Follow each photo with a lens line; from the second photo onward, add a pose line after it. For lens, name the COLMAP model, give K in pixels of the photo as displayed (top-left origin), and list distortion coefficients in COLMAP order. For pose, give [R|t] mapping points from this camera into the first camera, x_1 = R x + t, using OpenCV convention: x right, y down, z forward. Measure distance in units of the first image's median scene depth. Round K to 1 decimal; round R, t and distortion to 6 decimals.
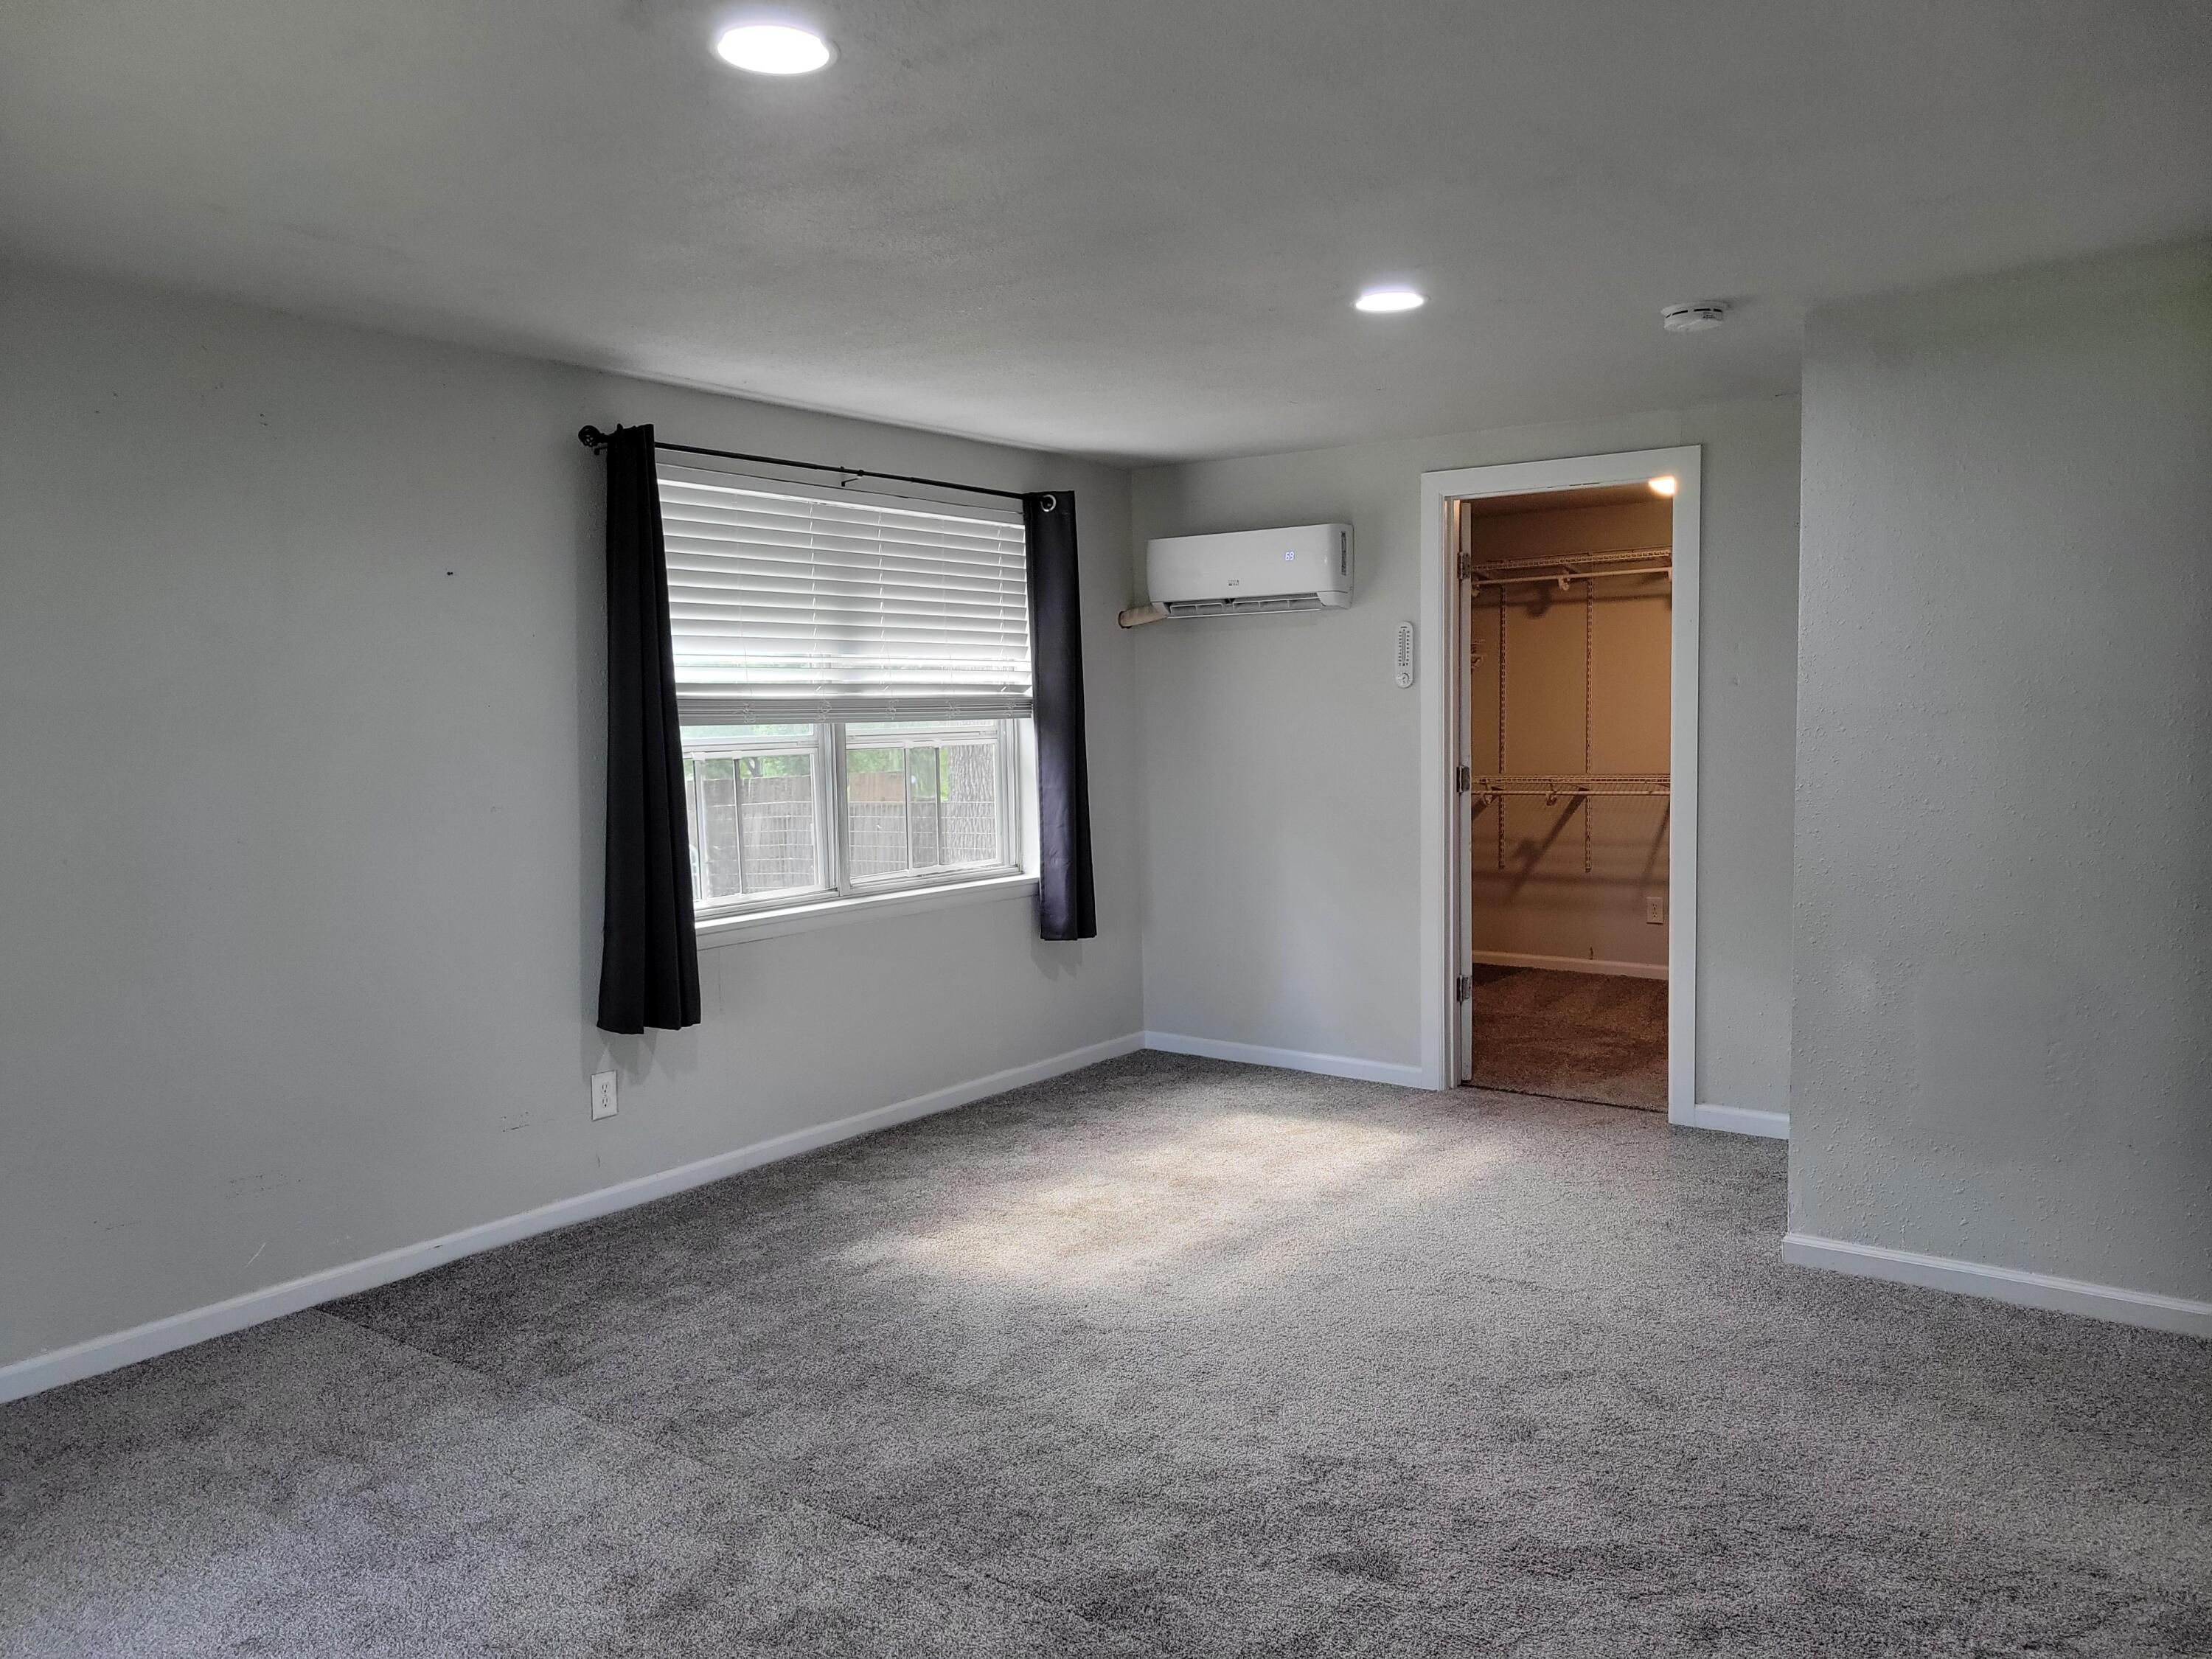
lens RADIAL K [[1668.6, 0, 1105.7], [0, 1668.6, 829.6], [0, 0, 1]] dist [0.046706, -0.034923]
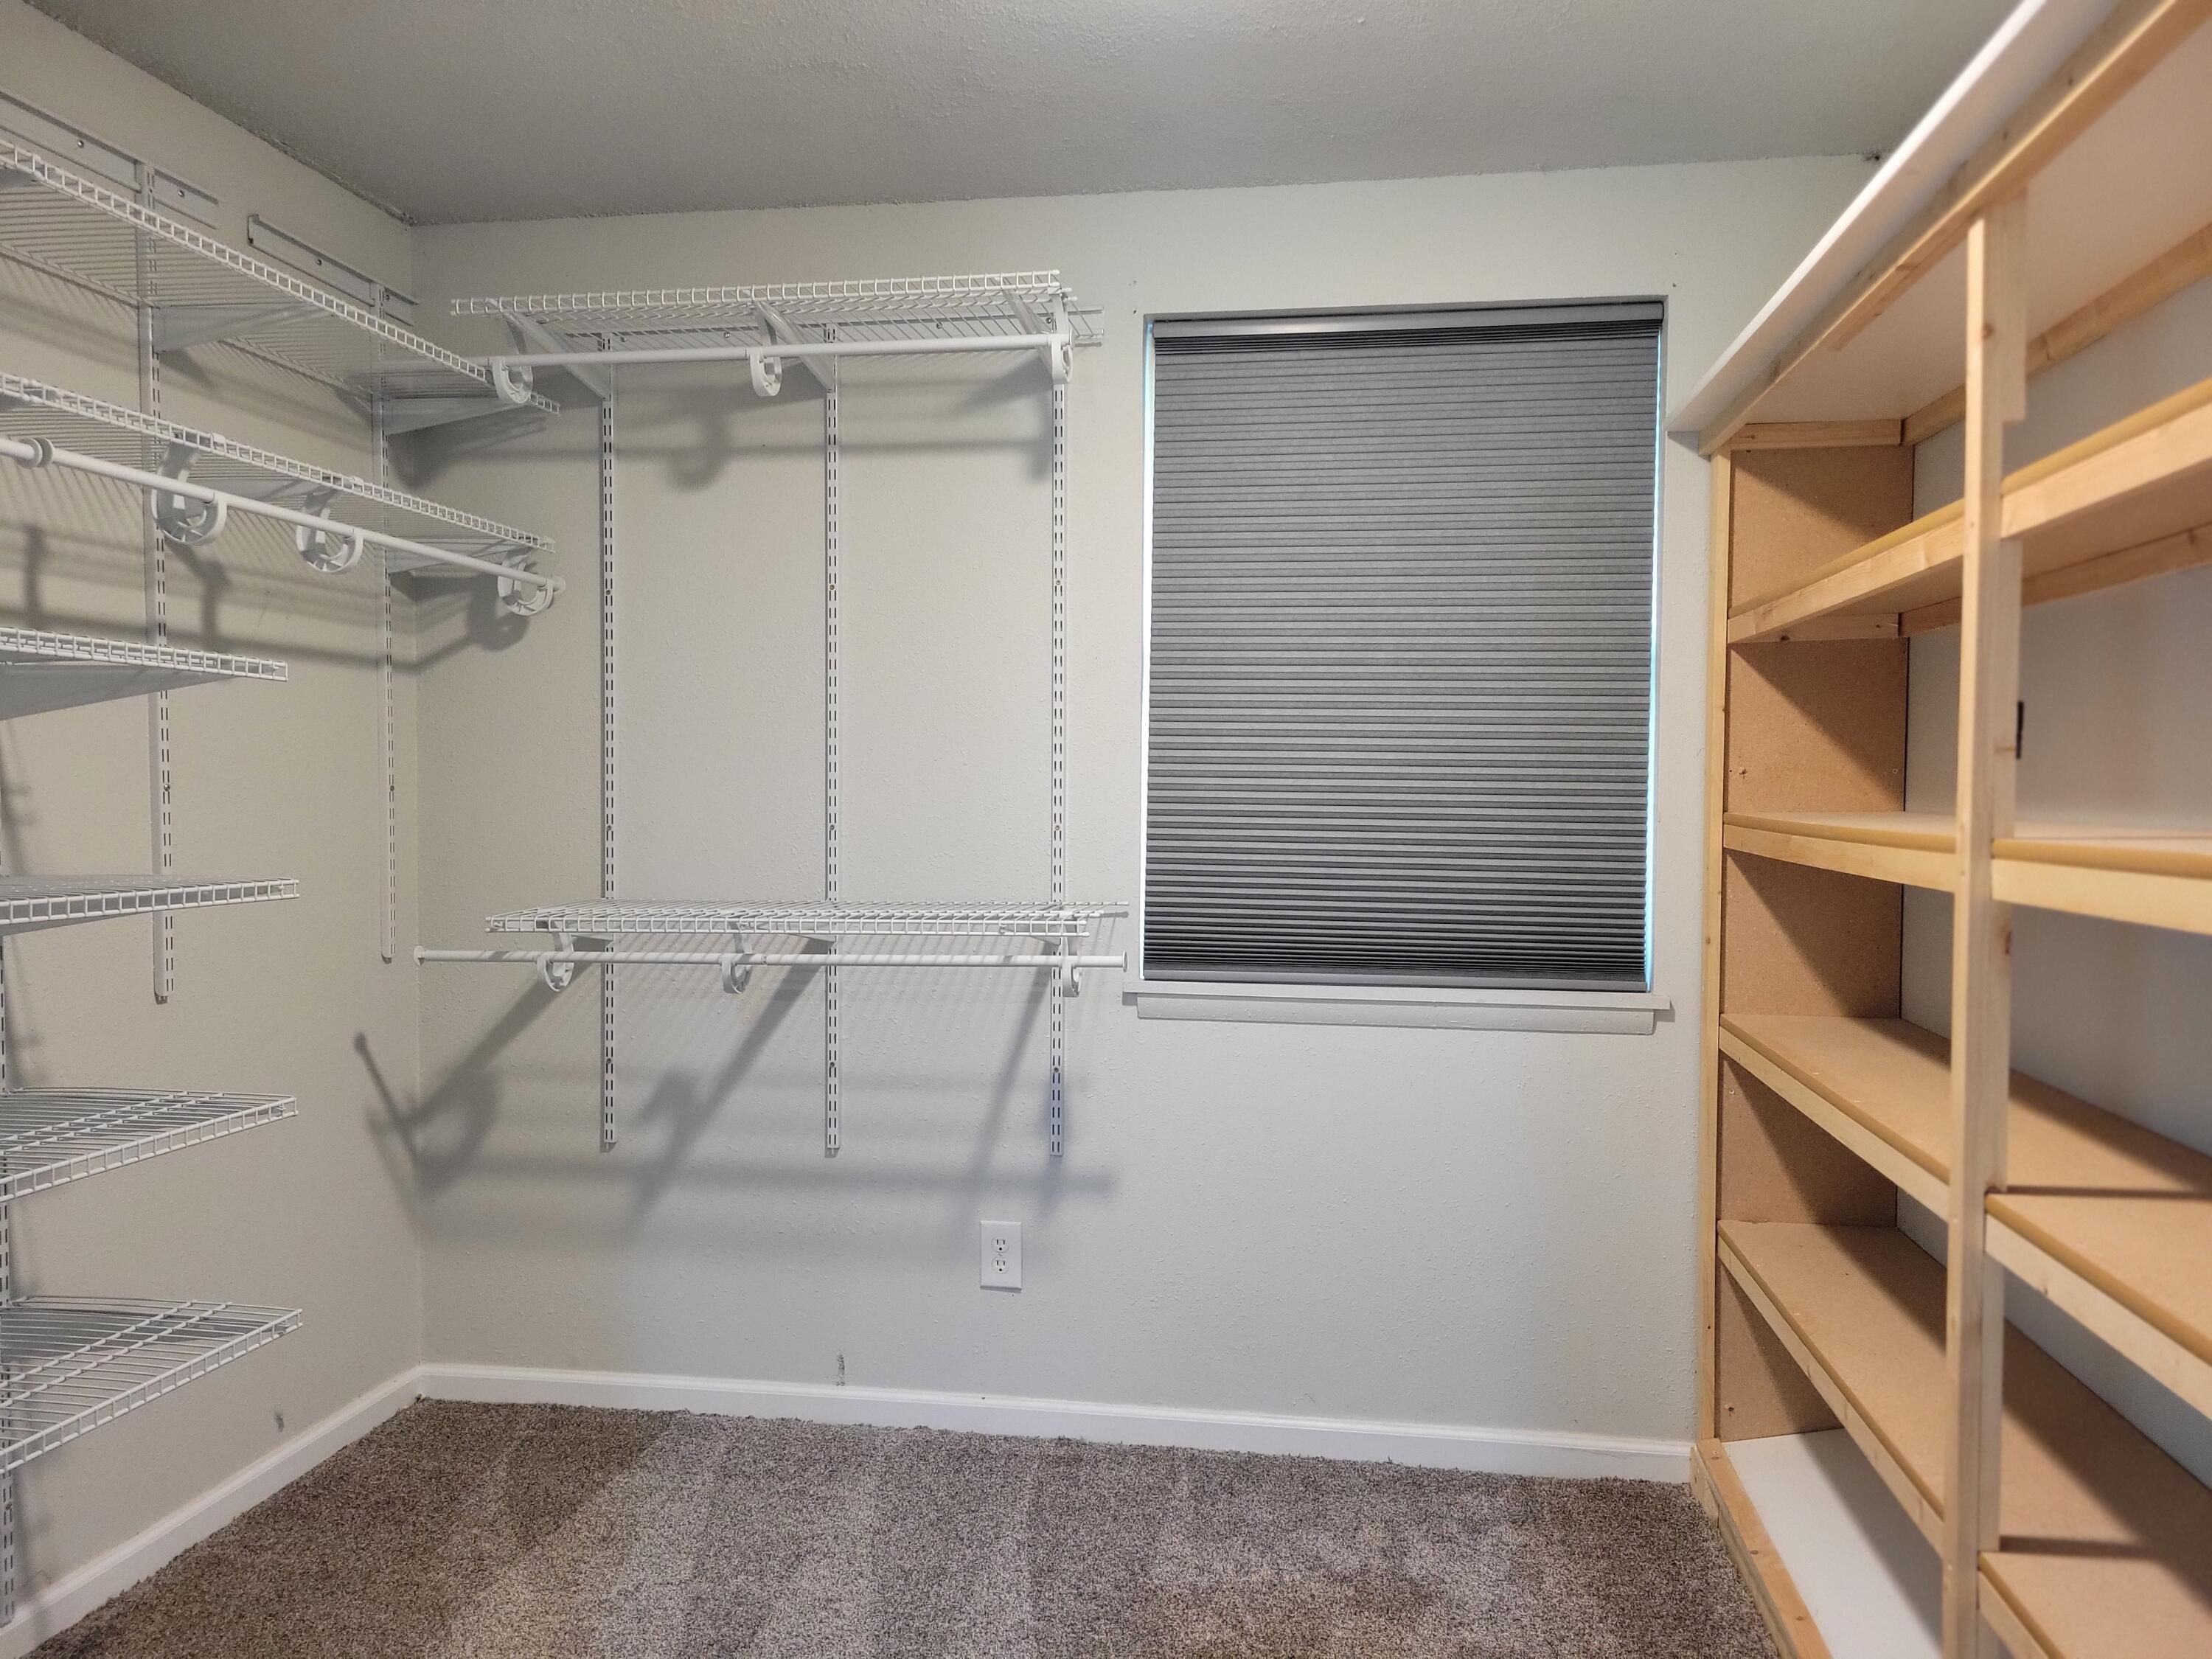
lens RADIAL K [[1668.6, 0, 1103.8], [0, 1668.6, 825.7], [0, 0, 1]] dist [0.046706, -0.034923]
pose [[0.891984, 0.007328, 0.452008, 0.169644], [0.016100, 0.998719, -0.047961, -0.030919], [-0.451781, 0.050058, 0.890723, 0.626542]]
